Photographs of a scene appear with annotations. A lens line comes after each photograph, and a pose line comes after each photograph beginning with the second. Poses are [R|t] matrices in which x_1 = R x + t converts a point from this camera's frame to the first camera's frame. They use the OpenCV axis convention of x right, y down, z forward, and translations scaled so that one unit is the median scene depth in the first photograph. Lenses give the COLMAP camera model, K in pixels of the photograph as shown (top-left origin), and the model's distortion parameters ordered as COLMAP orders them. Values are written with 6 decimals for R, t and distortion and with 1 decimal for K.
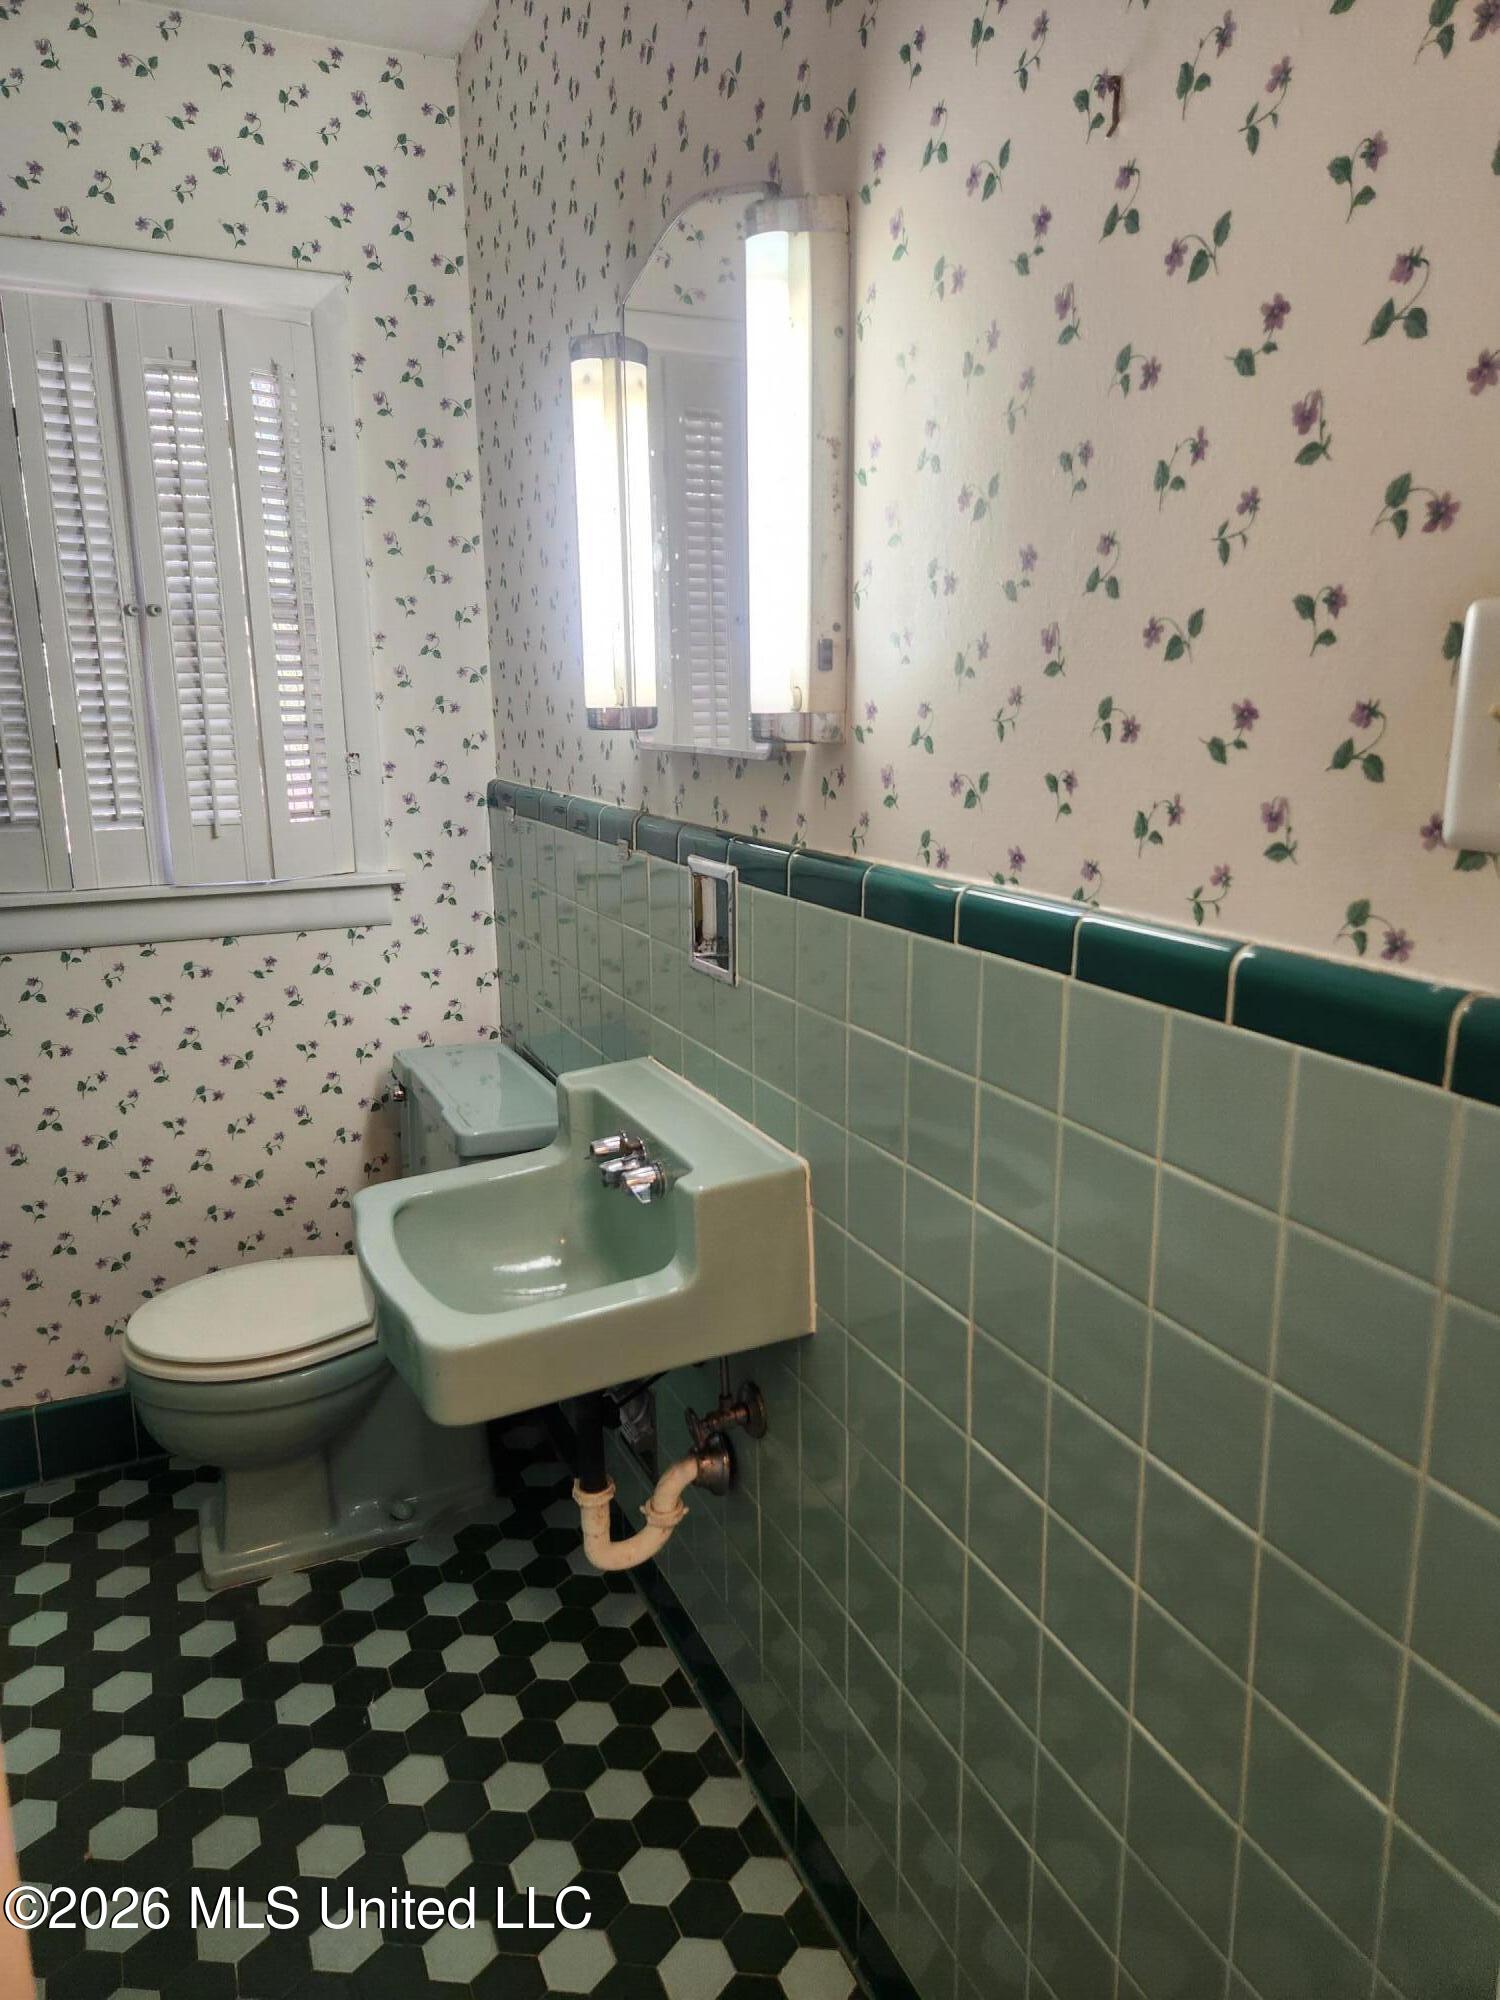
lens RADIAL K [[1338.7, 0, 753.6], [0, 1338.7, 984.5], [0, 0, 1]] dist [0.078662, -0.063782]
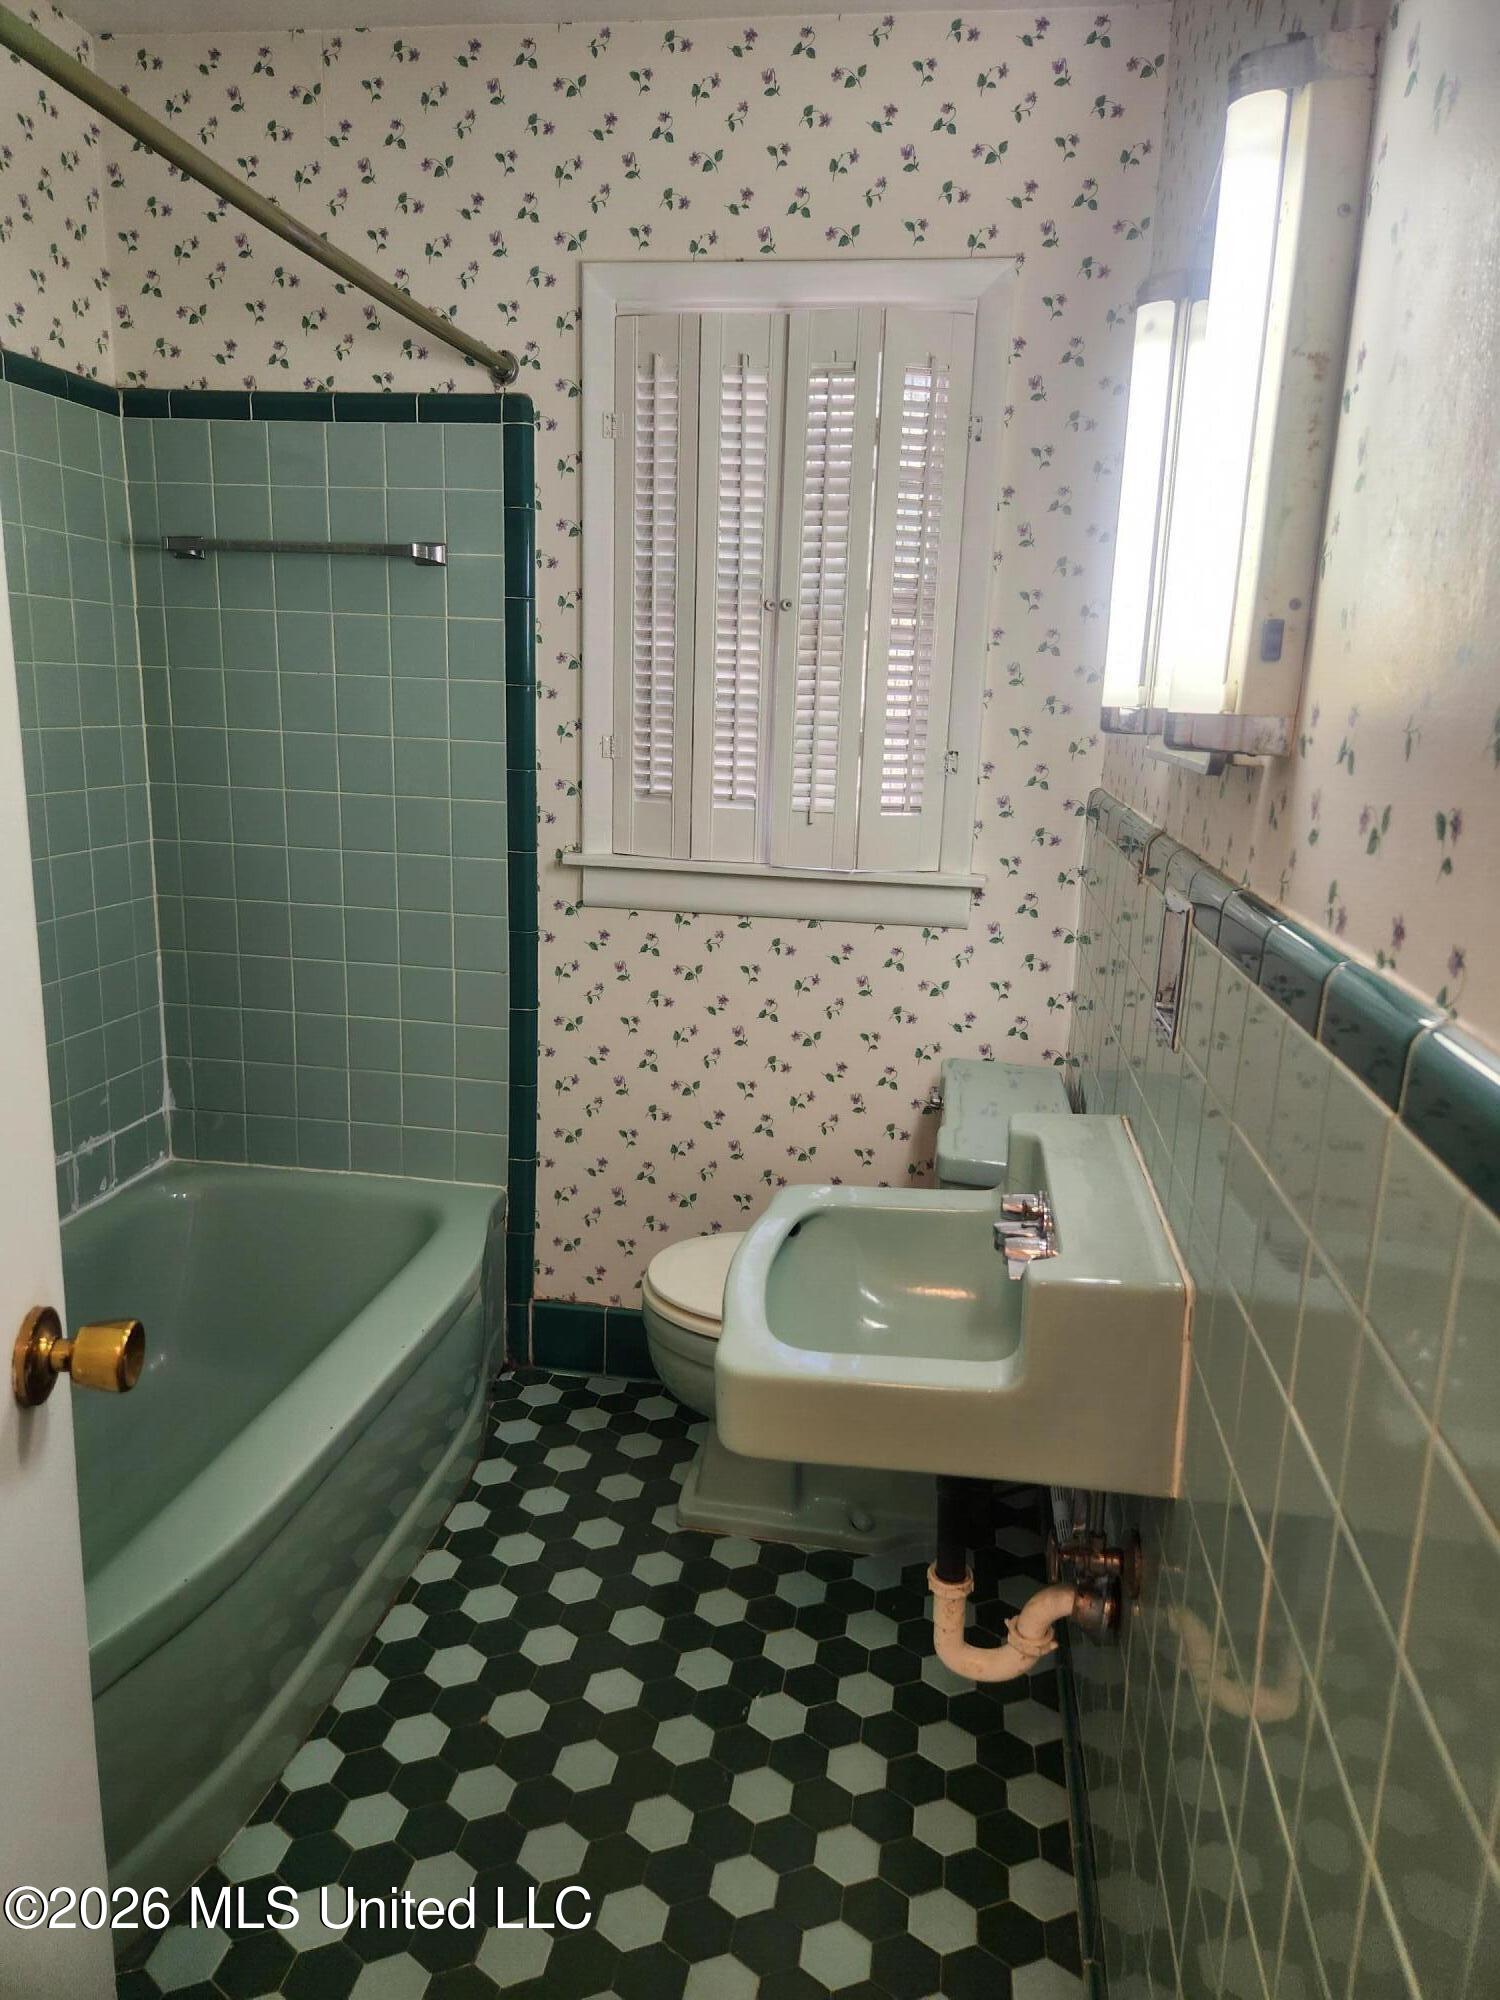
lens RADIAL K [[1338.7, 0, 753.6], [0, 1338.7, 984.5], [0, 0, 1]] dist [0.078662, -0.063782]
pose [[0.832693, 0.156542, -0.531147, 0.140072], [-0.161022, 0.986210, 0.038222, -0.019591], [0.529806, 0.053699, 0.846417, 0.114581]]
